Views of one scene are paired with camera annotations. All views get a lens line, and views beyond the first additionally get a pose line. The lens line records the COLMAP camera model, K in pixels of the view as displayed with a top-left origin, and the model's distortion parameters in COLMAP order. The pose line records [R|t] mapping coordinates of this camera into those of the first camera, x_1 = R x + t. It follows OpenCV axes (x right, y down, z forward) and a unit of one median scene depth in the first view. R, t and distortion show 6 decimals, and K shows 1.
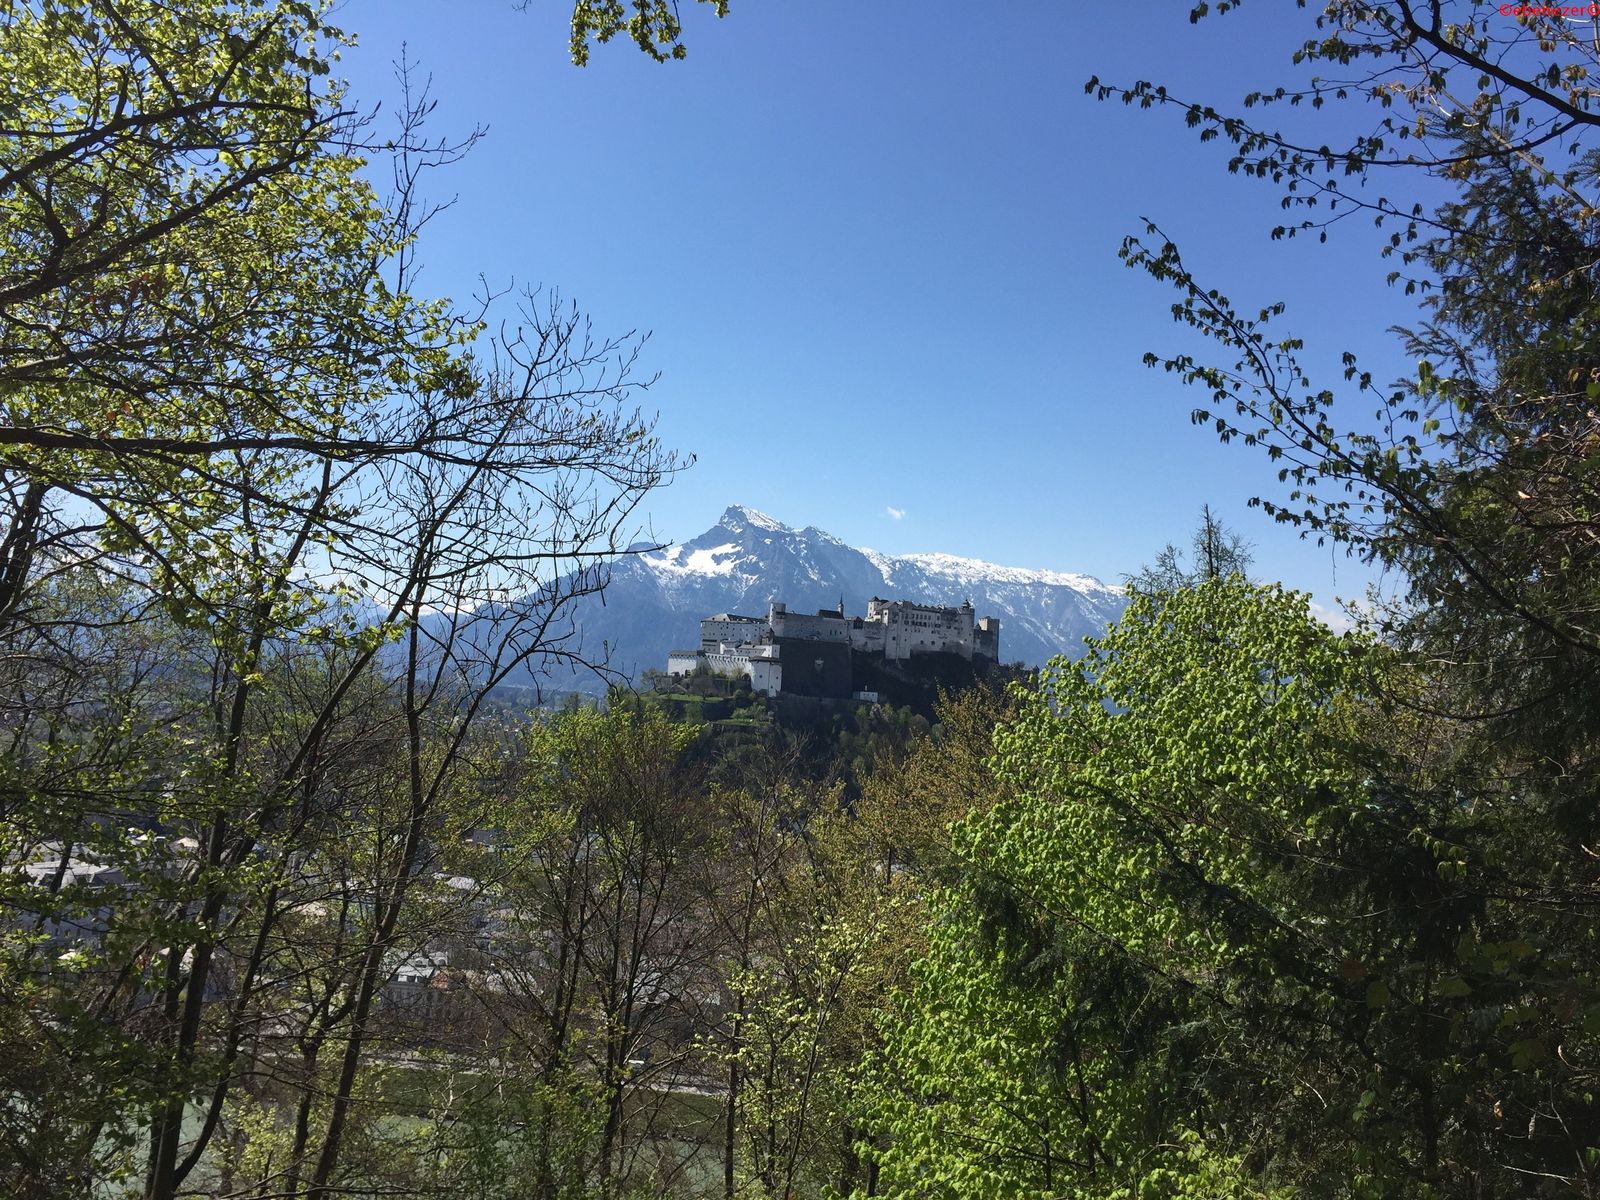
lens RADIAL K [[1315.1, 0, 740.4], [0, 1315.1, 595.1], [0, 0, 1]] dist [0.057788, -0.012329]
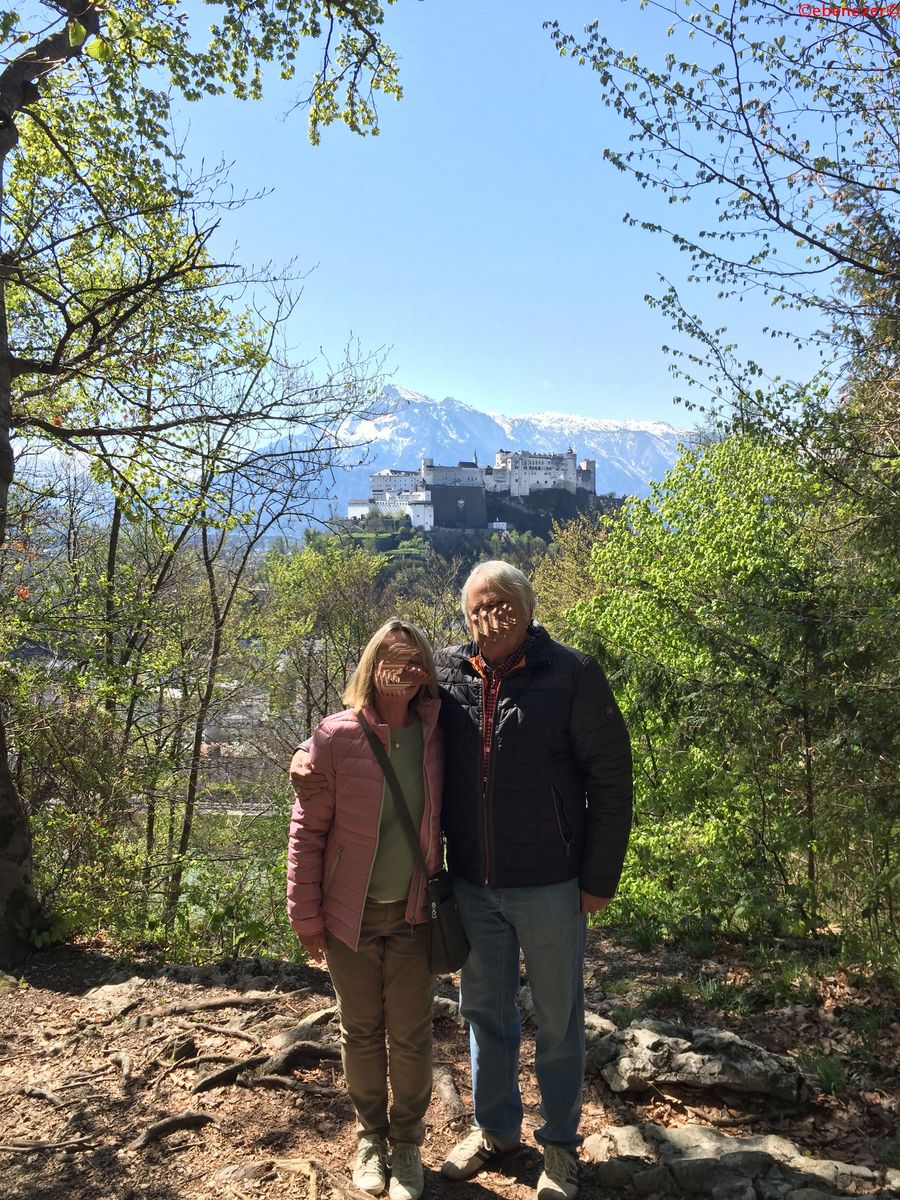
lens RADIAL K [[1024.3, 0, 450.0], [0, 1024.3, 600.0], [0, 0, 1]] dist [0.059562, -0.001524]
pose [[0.996902, -0.063662, 0.046199, -0.027059], [0.056260, 0.987556, 0.146859, -0.020053], [-0.054974, -0.143805, 0.988078, -0.156534]]
